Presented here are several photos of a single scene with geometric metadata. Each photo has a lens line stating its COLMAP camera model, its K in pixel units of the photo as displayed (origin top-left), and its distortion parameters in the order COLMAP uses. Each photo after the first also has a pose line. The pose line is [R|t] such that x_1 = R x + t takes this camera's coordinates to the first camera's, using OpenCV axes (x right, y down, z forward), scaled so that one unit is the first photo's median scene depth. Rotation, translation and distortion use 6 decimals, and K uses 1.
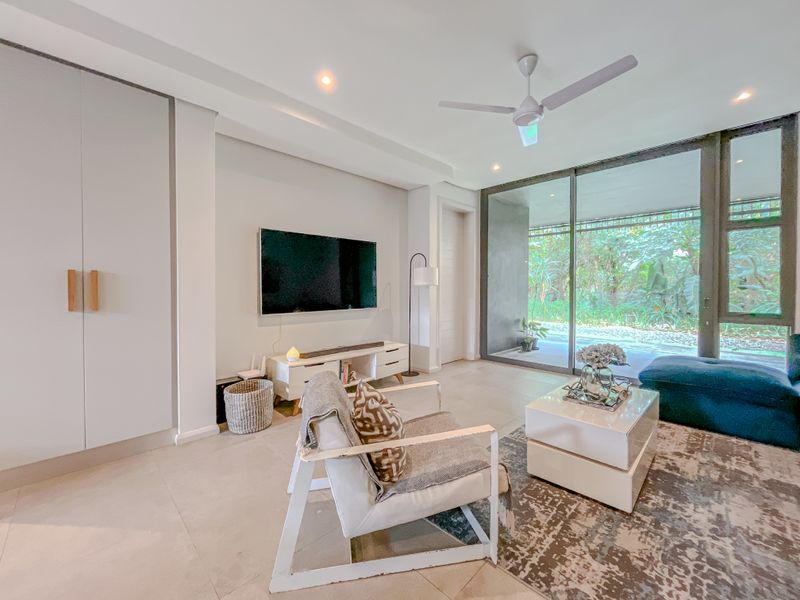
lens RADIAL K [[327.8, 0, 401.1], [0, 327.8, 289.1], [0, 0, 1]] dist [-0.000637, 0.000293]
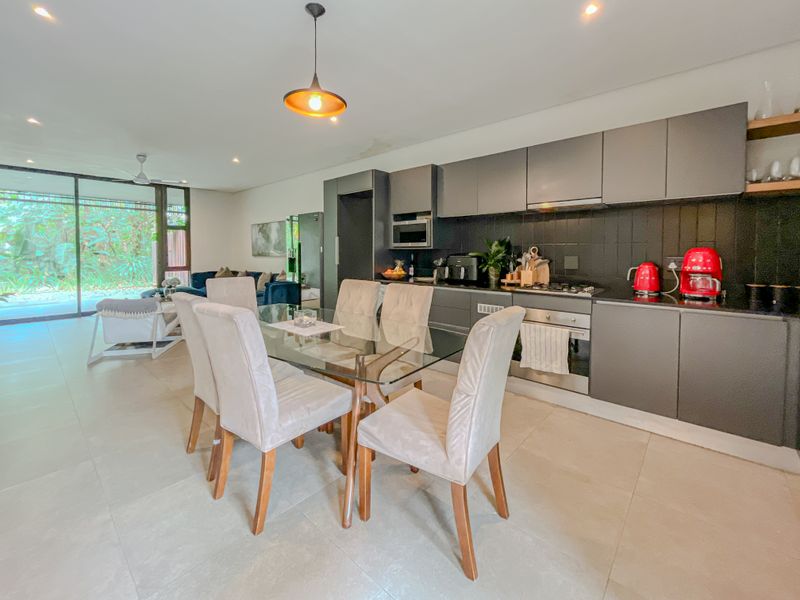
lens RADIAL K [[342.7, 0, 400.0], [0, 342.7, 261.6], [0, 0, 1]] dist [0.000723, 0.000011]
pose [[-0.047336, -0.030206, 0.998422, -1.378382], [0.003927, 0.999529, 0.030425, -0.026523], [-0.998871, 0.005361, -0.047195, -0.446888]]
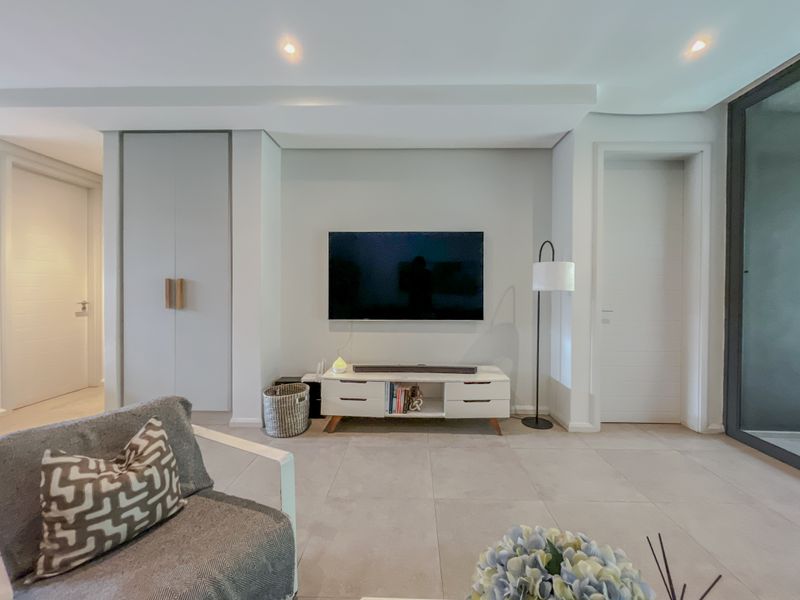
lens RADIAL K [[327.8, 0, 401.1], [0, 327.8, 289.1], [0, 0, 1]] dist [-0.000637, 0.000293]
pose [[0.698344, 0.003645, -0.715753, 0.402473], [-0.008740, 0.999956, -0.003435, -0.011475], [0.715709, 0.008655, 0.698345, 0.433251]]
